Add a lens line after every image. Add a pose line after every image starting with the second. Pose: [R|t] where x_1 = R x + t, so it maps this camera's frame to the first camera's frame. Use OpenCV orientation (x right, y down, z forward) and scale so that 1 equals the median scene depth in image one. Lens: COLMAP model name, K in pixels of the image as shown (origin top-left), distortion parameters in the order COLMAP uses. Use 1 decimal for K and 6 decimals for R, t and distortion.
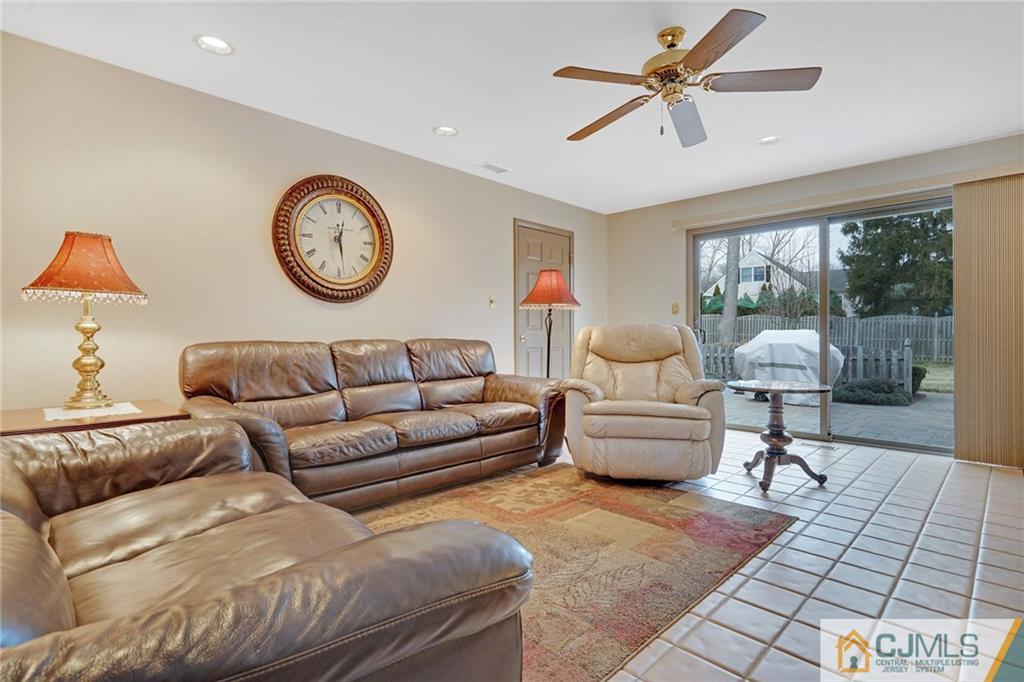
lens RADIAL K [[493.4, 0, 514.9], [0, 493.4, 337.1], [0, 0, 1]] dist [0.000127, -0.000084]
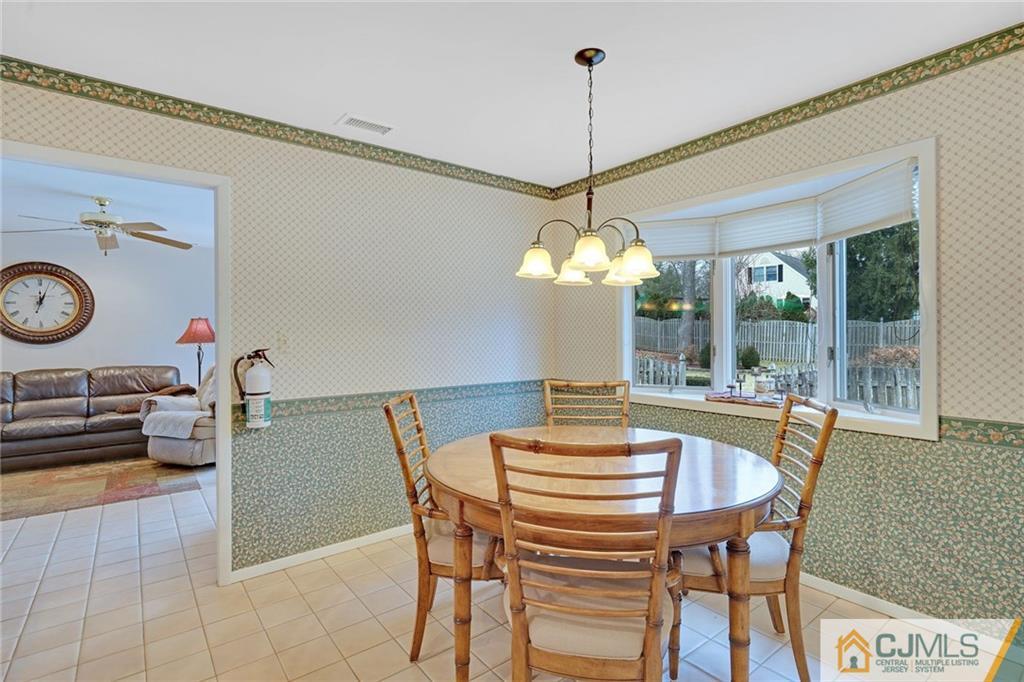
lens RADIAL K [[493.4, 0, 514.9], [0, 493.4, 337.1], [0, 0, 1]] dist [0.000127, -0.000084]
pose [[0.992826, -0.003219, -0.119527, 1.315571], [0.003692, 0.999986, 0.003735, -0.095728], [0.119514, -0.004149, 0.992824, -0.348374]]
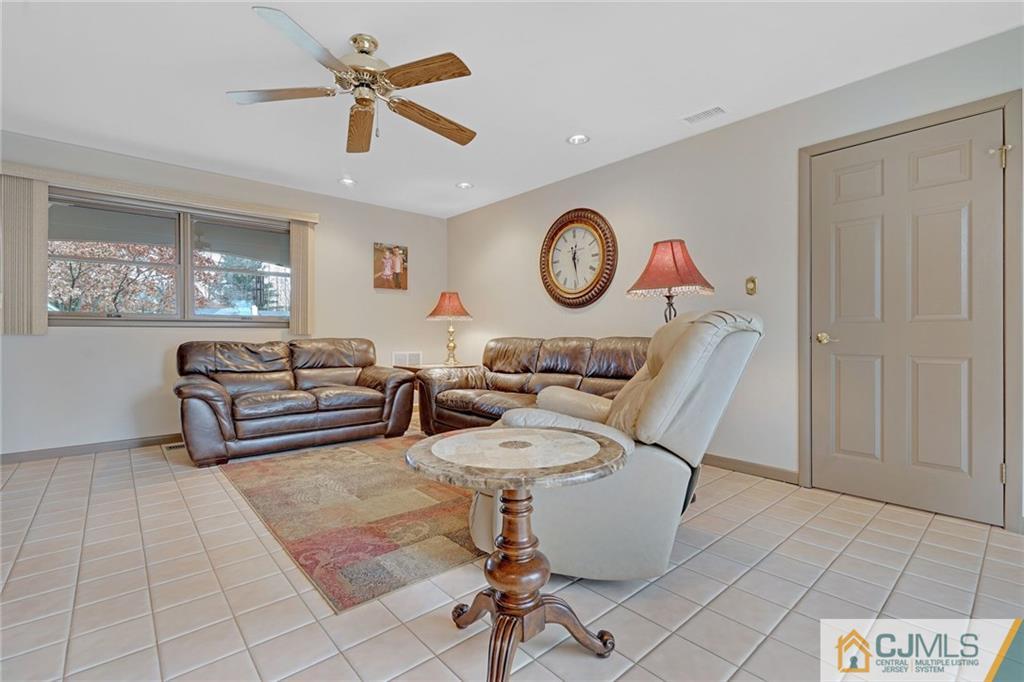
lens RADIAL K [[457.1, 0, 511.5], [0, 457.1, 337.7], [0, 0, 1]] dist [-0.000646, -0.000165]
pose [[-0.061005, 0.005125, -0.998124, 0.854638], [-0.003275, 0.999980, 0.005334, 0.000731], [0.998132, 0.003595, -0.060987, 0.934487]]
